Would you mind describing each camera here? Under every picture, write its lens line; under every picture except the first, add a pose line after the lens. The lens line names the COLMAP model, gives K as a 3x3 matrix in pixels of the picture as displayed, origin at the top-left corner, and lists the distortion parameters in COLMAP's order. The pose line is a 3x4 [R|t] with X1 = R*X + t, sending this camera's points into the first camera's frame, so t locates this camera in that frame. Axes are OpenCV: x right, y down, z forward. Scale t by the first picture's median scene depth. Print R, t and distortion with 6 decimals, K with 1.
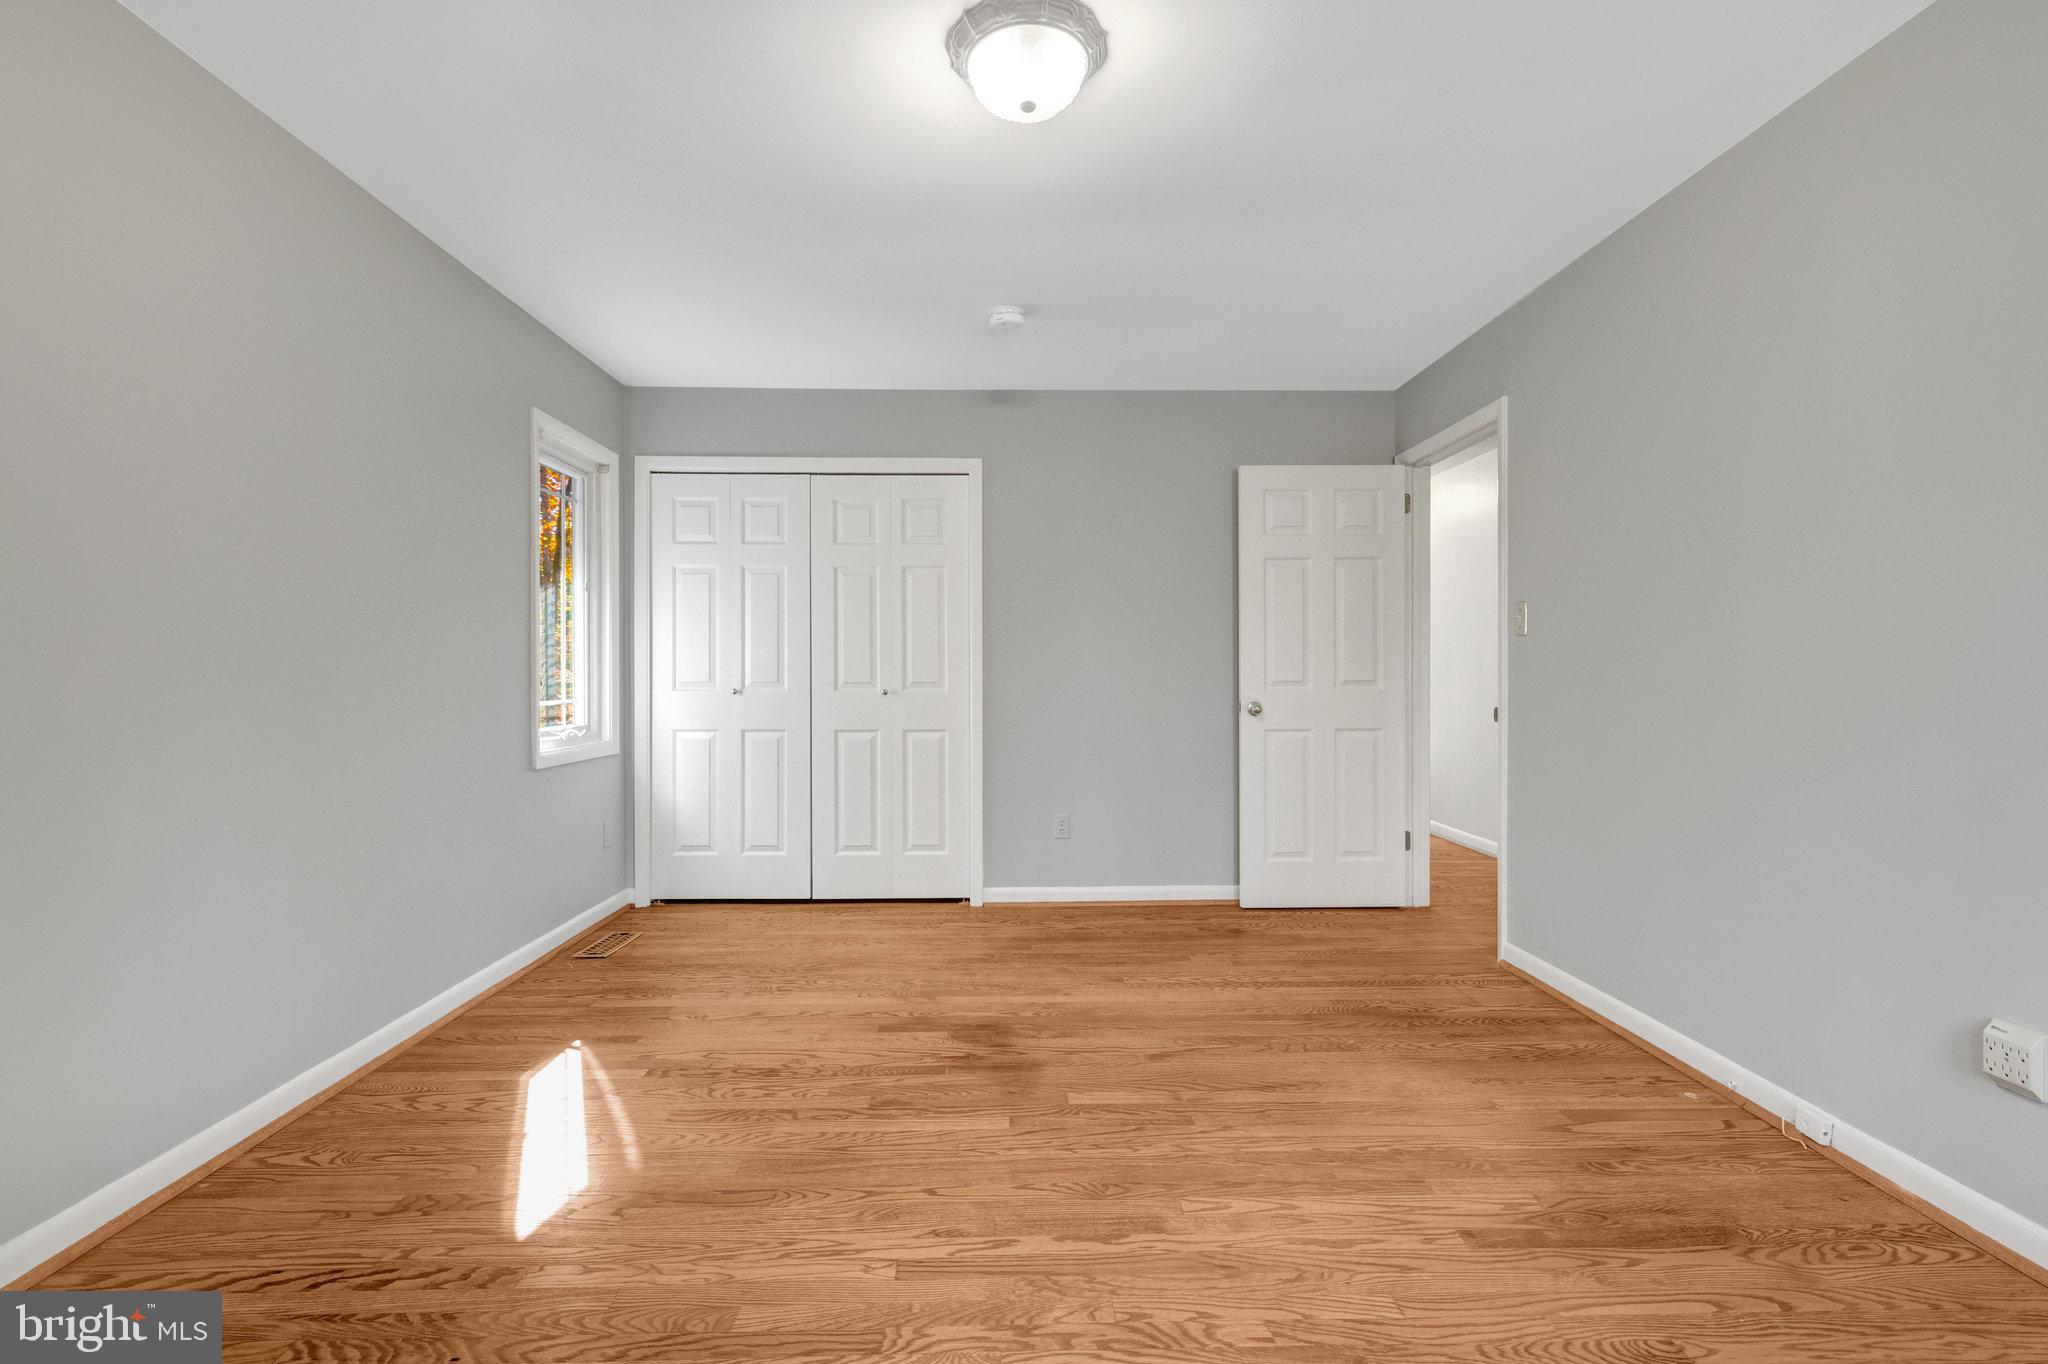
lens RADIAL K [[869.7, 0, 1020.3], [0, 869.7, 684.6], [0, 0, 1]] dist [0.001848, 0.000368]
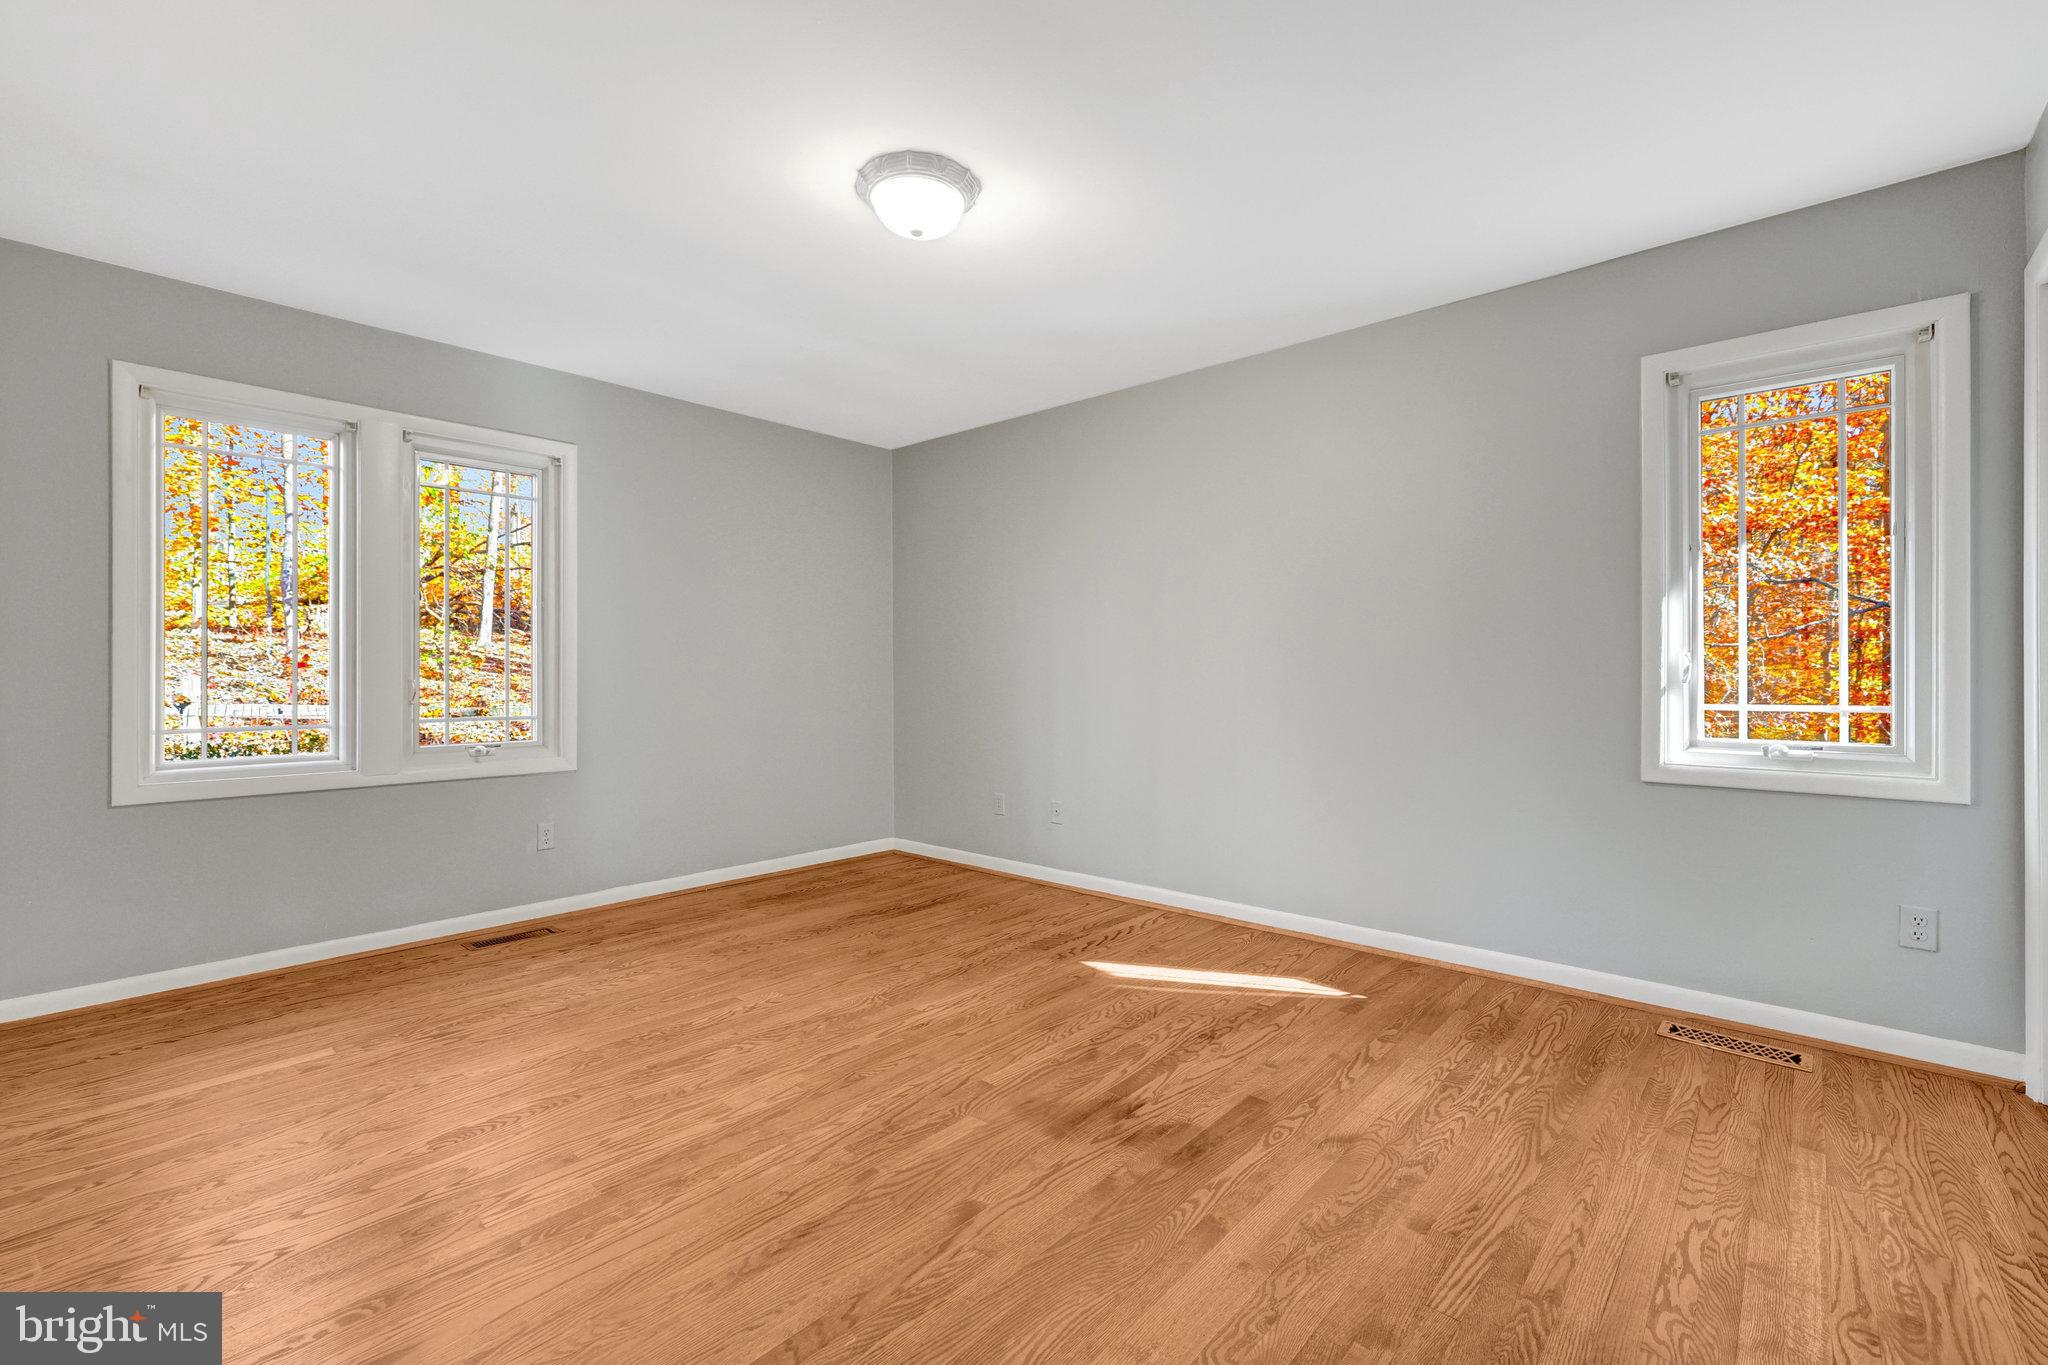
lens RADIAL K [[869.7, 0, 1029.9], [0, 869.7, 673.7], [0, 0, 1]] dist [0.001848, 0.000368]
pose [[-0.674304, 0.004666, -0.738439, 0.673125], [-0.005036, 0.999928, 0.010917, -0.020632], [0.738437, 0.011080, -0.674232, 1.573951]]
